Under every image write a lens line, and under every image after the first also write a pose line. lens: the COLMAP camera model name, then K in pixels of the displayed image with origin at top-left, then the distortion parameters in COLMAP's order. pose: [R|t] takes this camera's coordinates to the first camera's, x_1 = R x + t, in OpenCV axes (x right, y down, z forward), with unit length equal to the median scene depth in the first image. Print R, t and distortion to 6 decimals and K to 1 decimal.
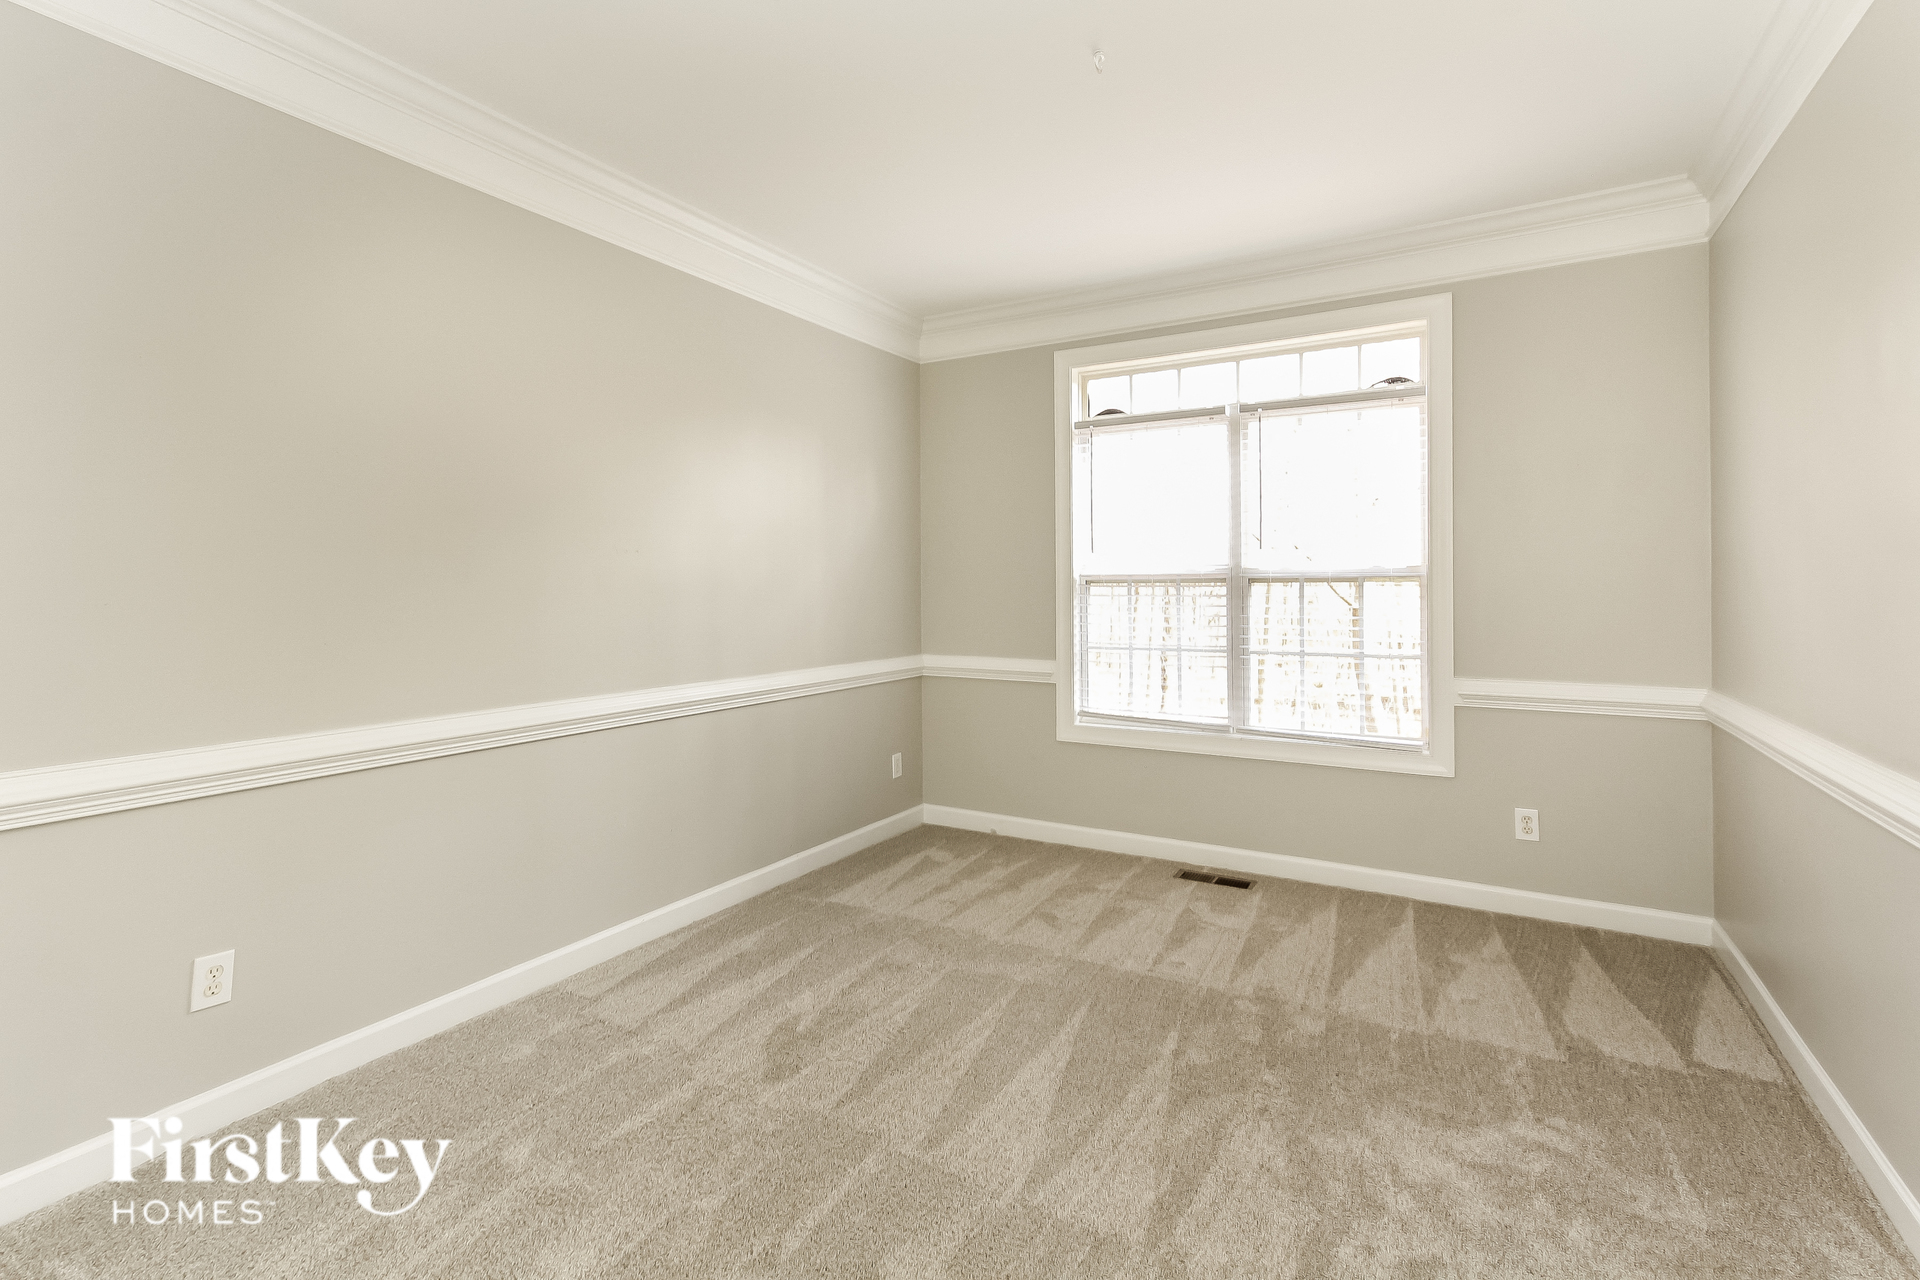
lens RADIAL K [[888.8, 0, 962.8], [0, 888.8, 578.3], [0, 0, 1]] dist [0.001002, 0.000504]
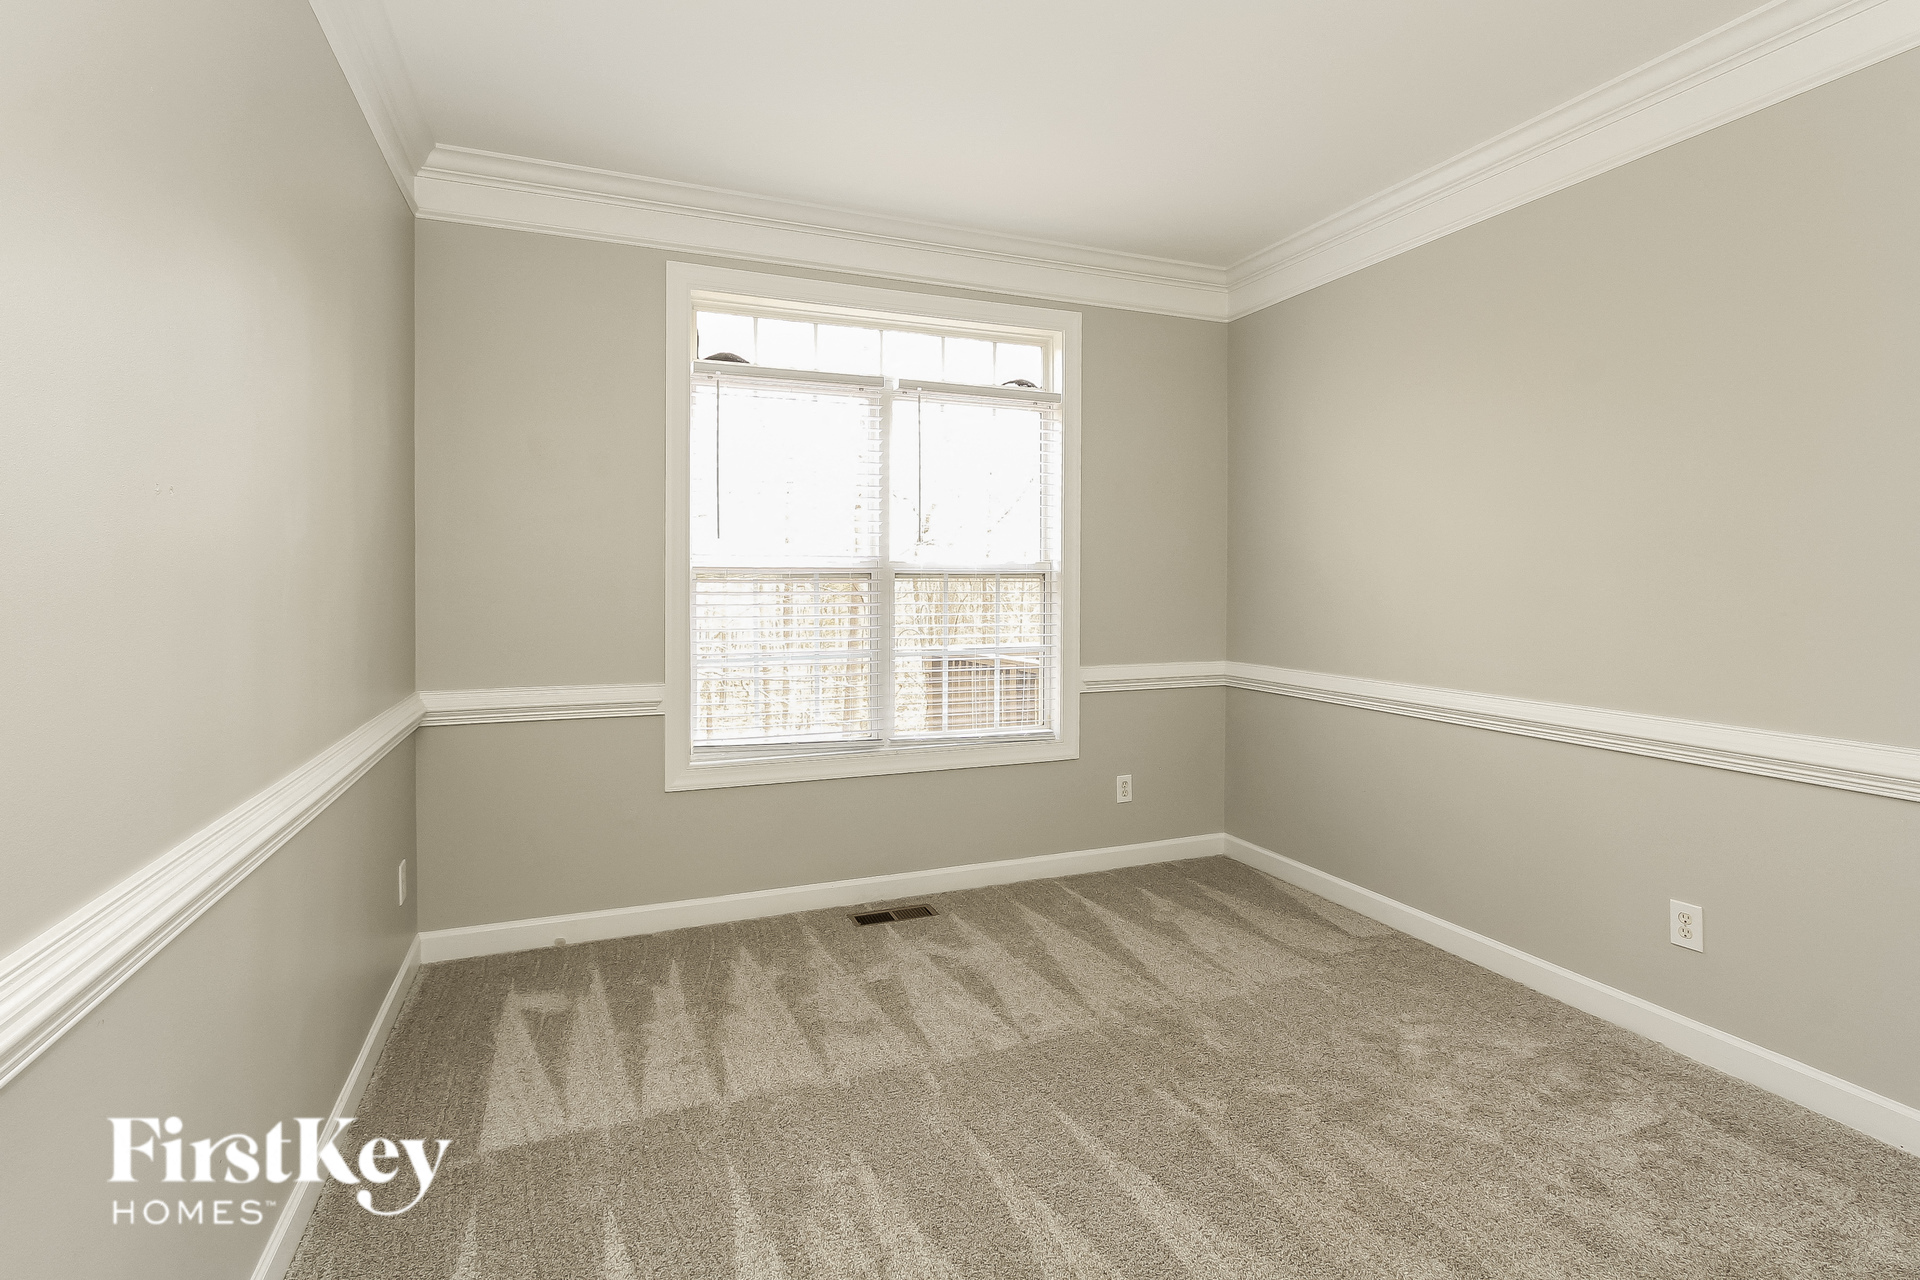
lens RADIAL K [[900.4, 0, 960.8], [0, 900.4, 590.3], [0, 0, 1]] dist [-0.014167, 0.000362]
pose [[0.613579, -0.002626, 0.789629, -0.405066], [-0.008591, 0.999913, 0.010001, 0.008418], [-0.789587, -0.012920, 0.613503, 0.435002]]
